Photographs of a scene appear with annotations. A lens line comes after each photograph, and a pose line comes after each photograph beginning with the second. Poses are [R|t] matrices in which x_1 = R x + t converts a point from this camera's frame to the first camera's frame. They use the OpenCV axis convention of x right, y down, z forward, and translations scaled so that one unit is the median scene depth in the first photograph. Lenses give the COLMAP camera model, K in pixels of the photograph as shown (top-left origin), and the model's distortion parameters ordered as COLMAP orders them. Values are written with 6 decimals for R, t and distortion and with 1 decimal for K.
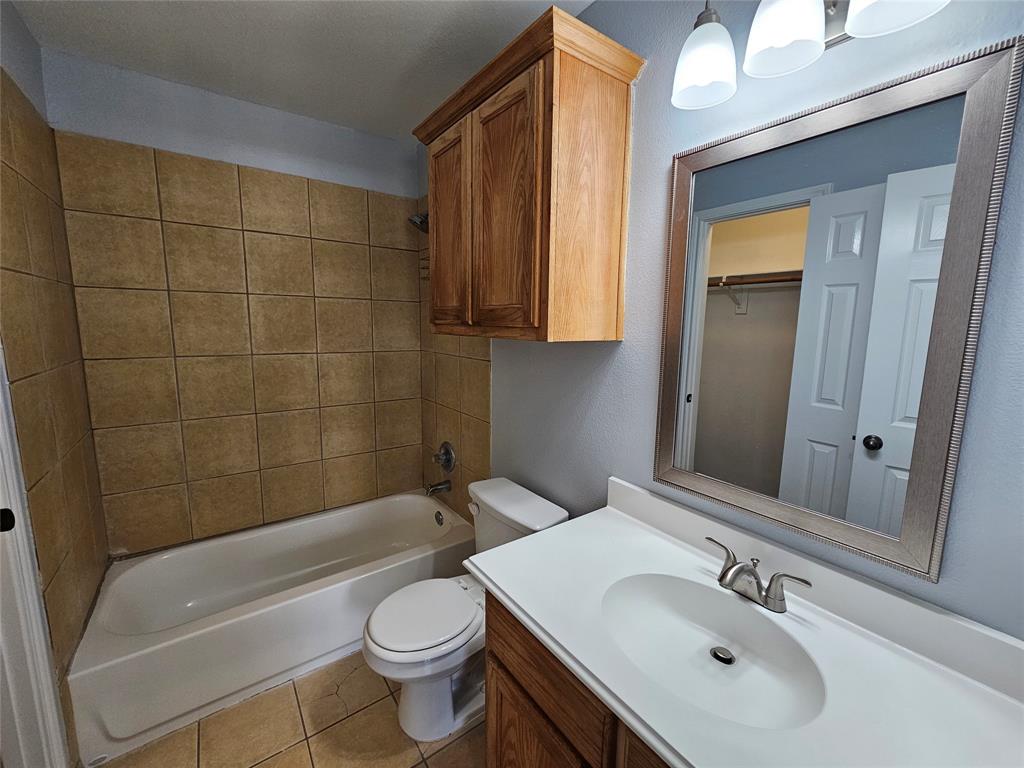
lens RADIAL K [[418.3, 0, 515.7], [0, 418.3, 382.1], [0, 0, 1]] dist [-0.001457, 0.000773]
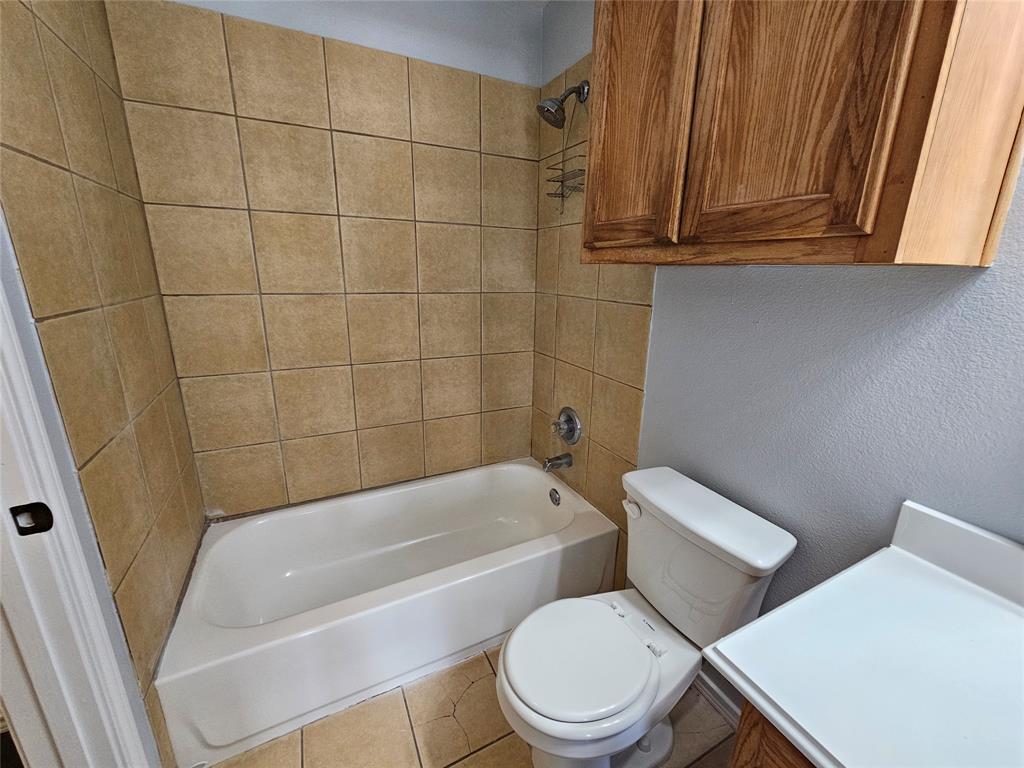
lens RADIAL K [[418.3, 0, 515.6], [0, 418.3, 382.0], [0, 0, 1]] dist [-0.001457, 0.000773]
pose [[0.986135, 0.045224, -0.159662, -0.190513], [-0.025882, 0.992289, 0.121212, -0.001442], [0.163913, -0.115399, 0.979702, 0.270445]]
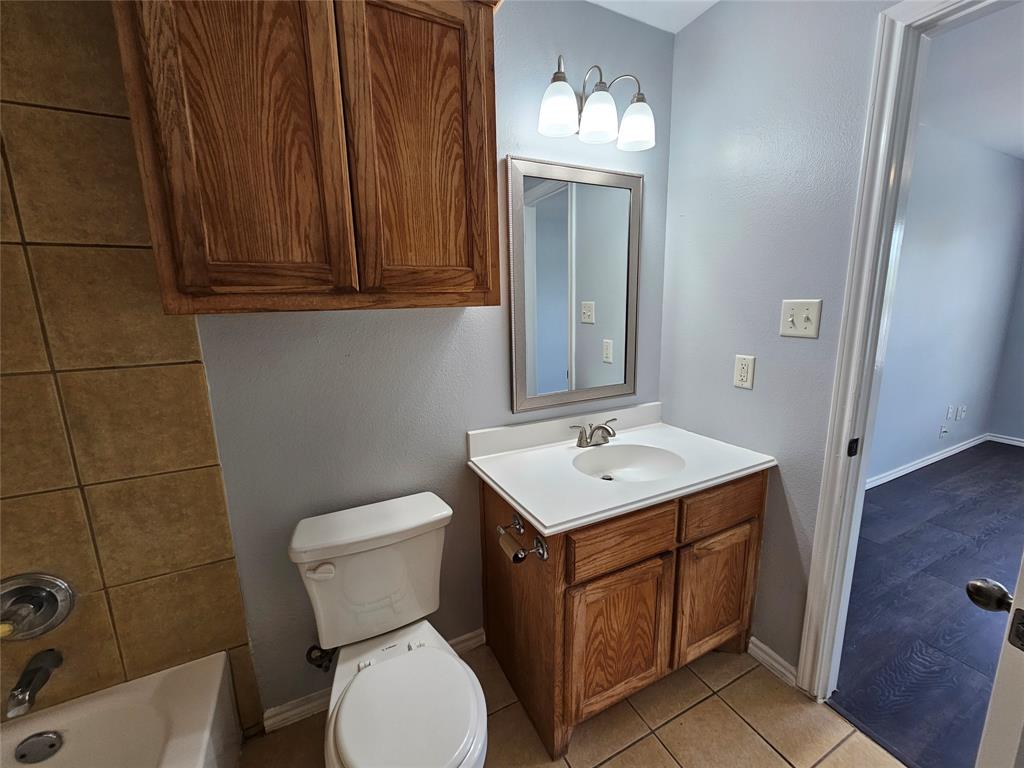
lens RADIAL K [[418.3, 0, 521.2], [0, 418.3, 384.9], [0, 0, 1]] dist [-0.001457, 0.000773]
pose [[0.158942, -0.209120, 0.964887, -0.625547], [0.165738, 0.969093, 0.182730, -0.057397], [-0.973277, 0.130875, 0.188689, 0.514960]]
